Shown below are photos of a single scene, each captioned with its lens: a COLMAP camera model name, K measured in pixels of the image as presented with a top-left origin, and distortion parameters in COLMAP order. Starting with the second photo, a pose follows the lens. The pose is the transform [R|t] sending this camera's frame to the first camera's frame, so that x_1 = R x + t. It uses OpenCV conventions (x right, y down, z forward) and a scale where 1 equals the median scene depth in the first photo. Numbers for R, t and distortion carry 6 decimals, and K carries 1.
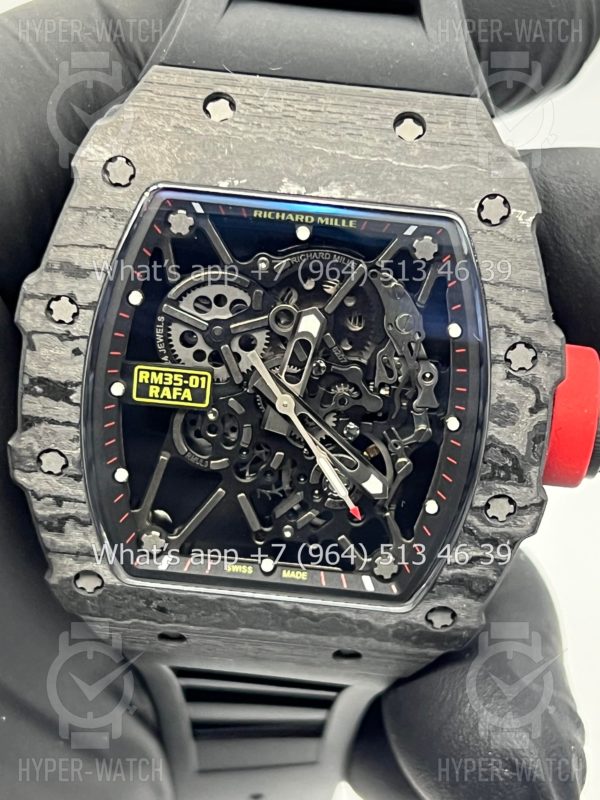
lens RADIAL K [[1834.9, 0, 300.0], [0, 1834.9, 400.0], [0, 0, 1]] dist [0.252590, -0.027067]
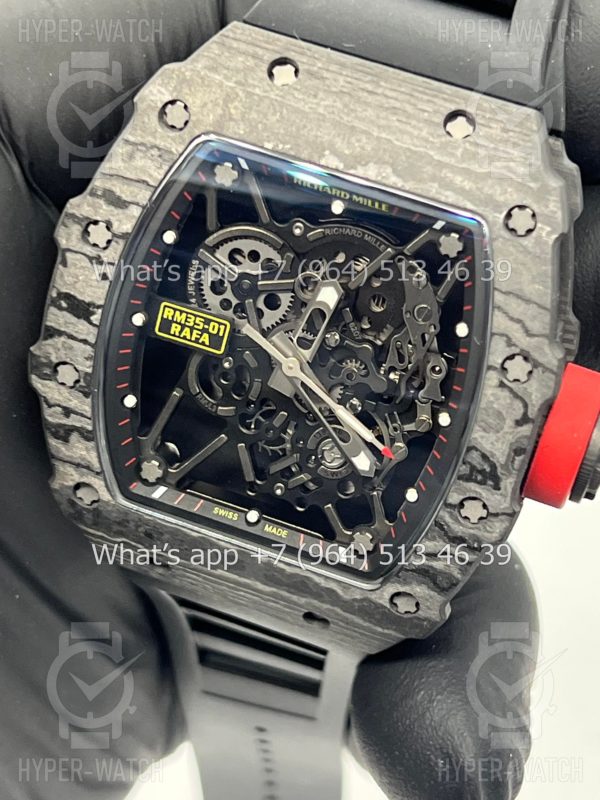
lens RADIAL K [[1834.9, 0, 300.0], [0, 1834.9, 400.0], [0, 0, 1]] dist [0.252590, -0.027067]
pose [[0.964117, 0.209849, -0.162608, 0.167881], [-0.206767, 0.977733, 0.035847, -0.017479], [0.166510, -0.000938, 0.986039, -0.019156]]
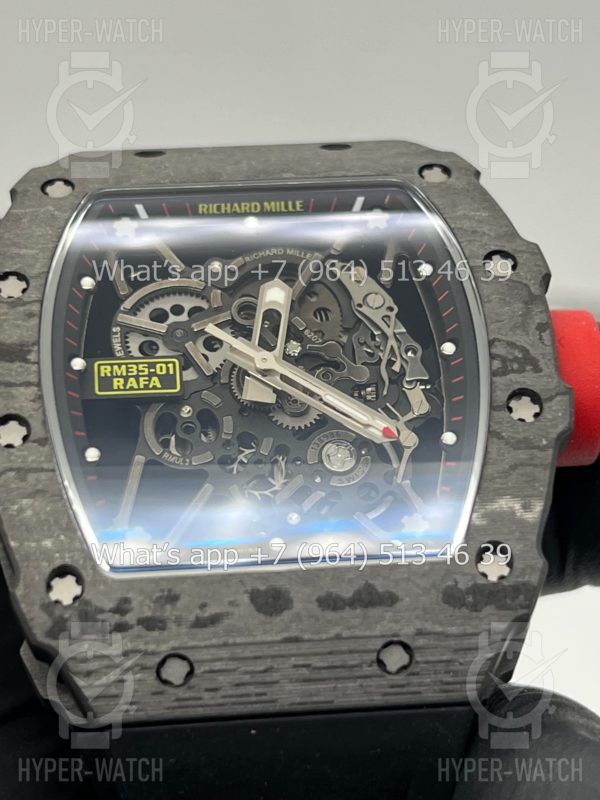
lens RADIAL K [[1825.4, 0, 300.0], [0, 1825.4, 400.0], [0, 0, 1]] dist [0.048700, -0.032542]
pose [[0.981880, -0.124213, 0.143120, -0.121406], [0.189442, 0.662823, -0.724415, 0.667188], [-0.004882, 0.738402, 0.674344, 0.403957]]
